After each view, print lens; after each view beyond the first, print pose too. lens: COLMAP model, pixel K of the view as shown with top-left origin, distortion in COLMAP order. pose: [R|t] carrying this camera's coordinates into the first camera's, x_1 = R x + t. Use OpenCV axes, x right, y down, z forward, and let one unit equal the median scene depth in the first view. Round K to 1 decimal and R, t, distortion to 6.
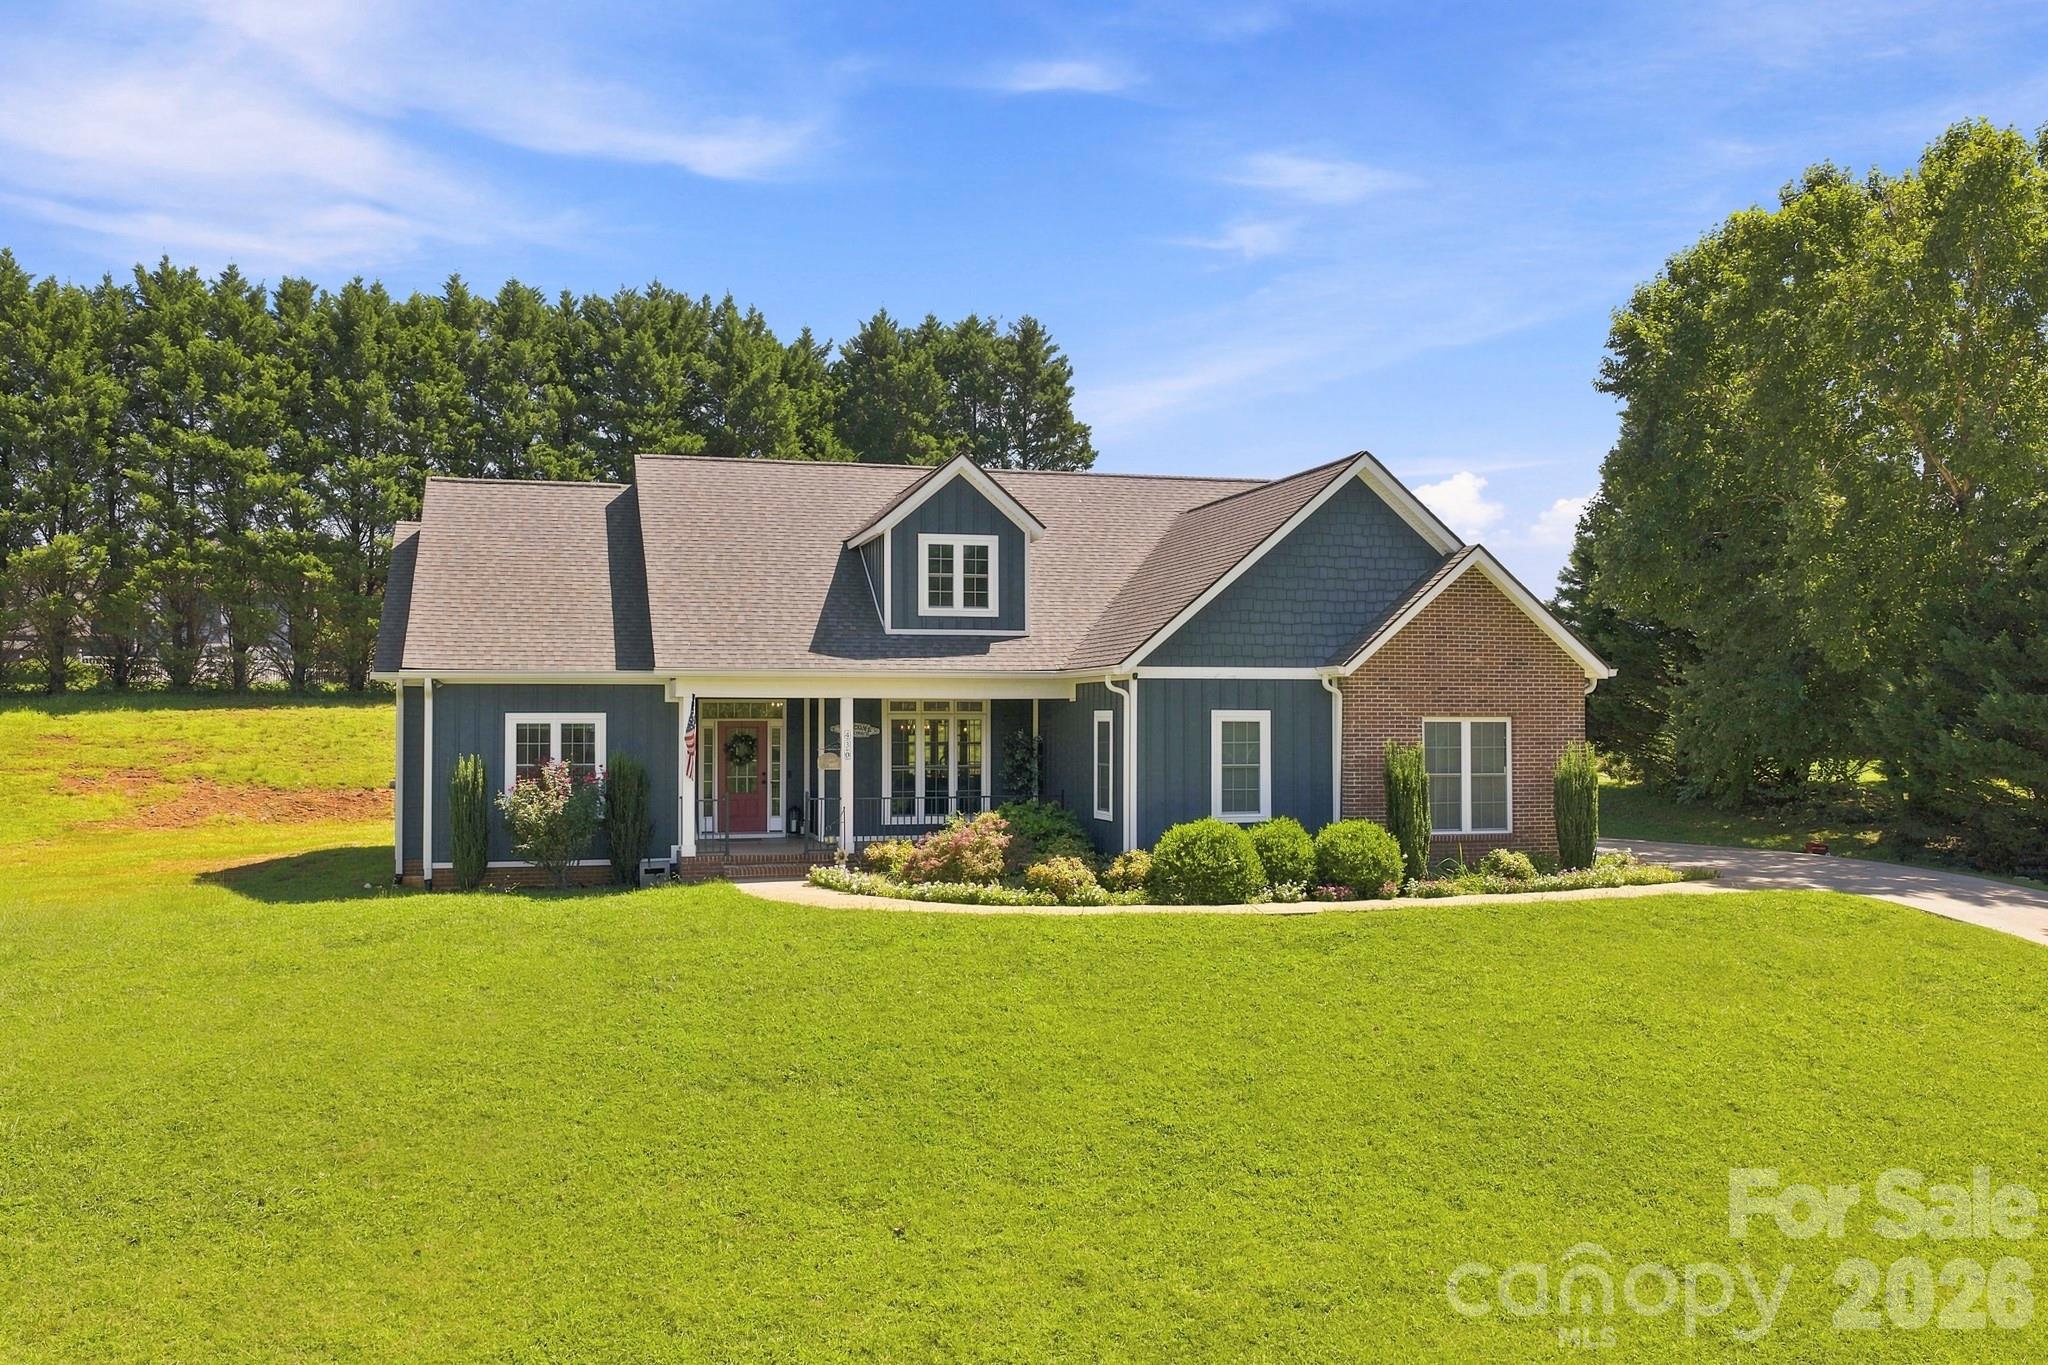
lens RADIAL K [[1759.4, 0, 1024.0], [0, 1759.4, 682.5], [0, 0, 1]] dist [-0.006543, 0.004212]
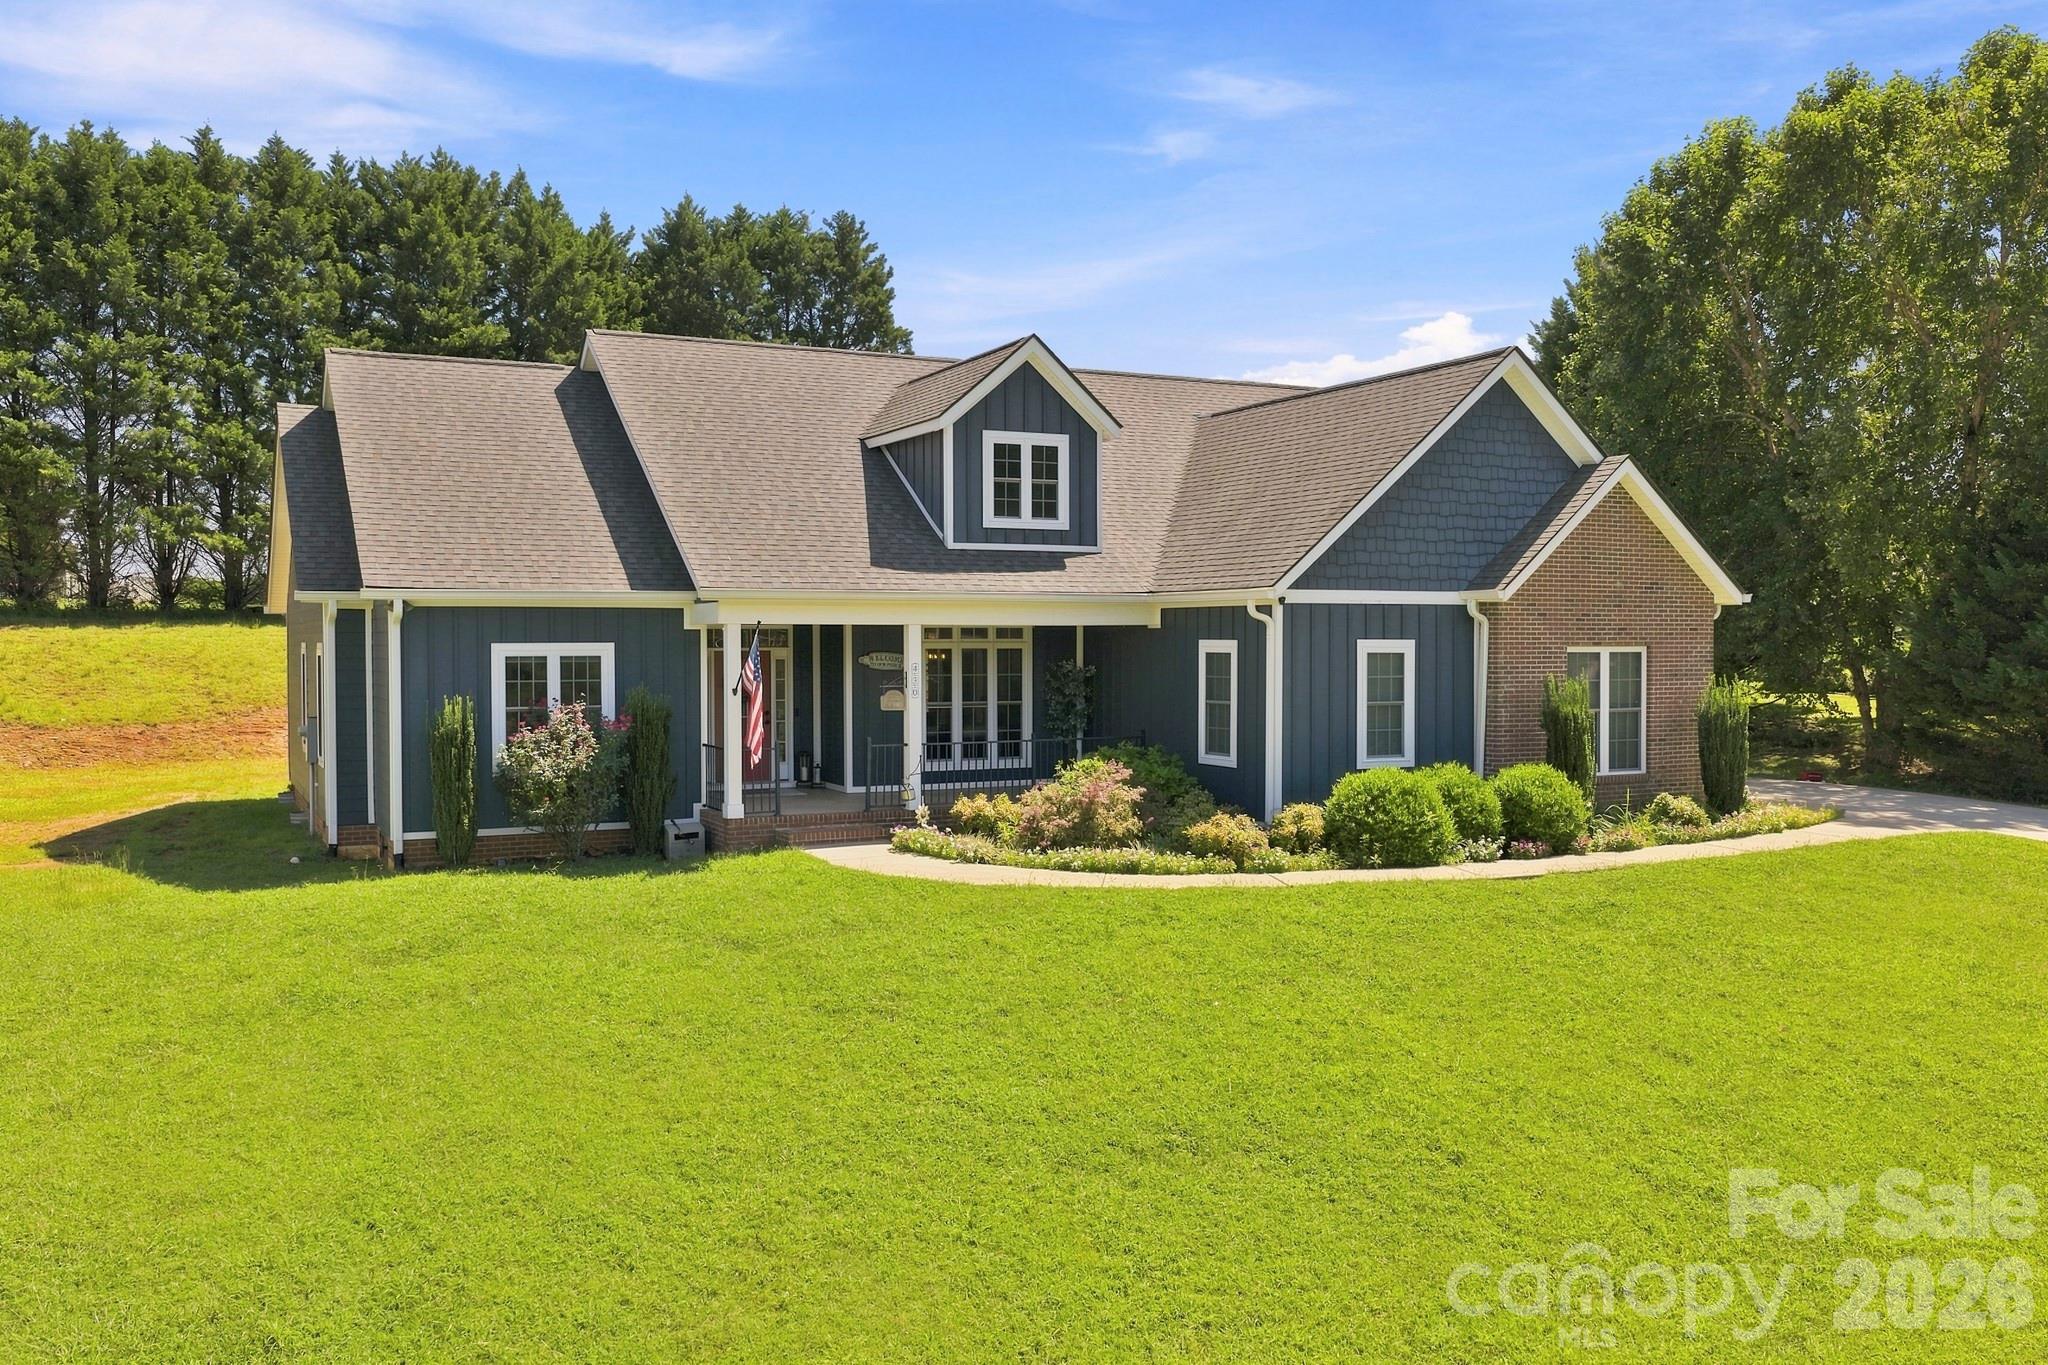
lens RADIAL K [[1697.8, 0, 1024.0], [0, 1697.8, 682.5], [0, 0, 1]] dist [-0.008340, 0.021659]
pose [[0.980582, -0.006124, 0.196012, -0.201431], [-0.003573, 0.998788, 0.049083, -0.003485], [-0.196075, -0.048830, 0.979372, 0.190119]]
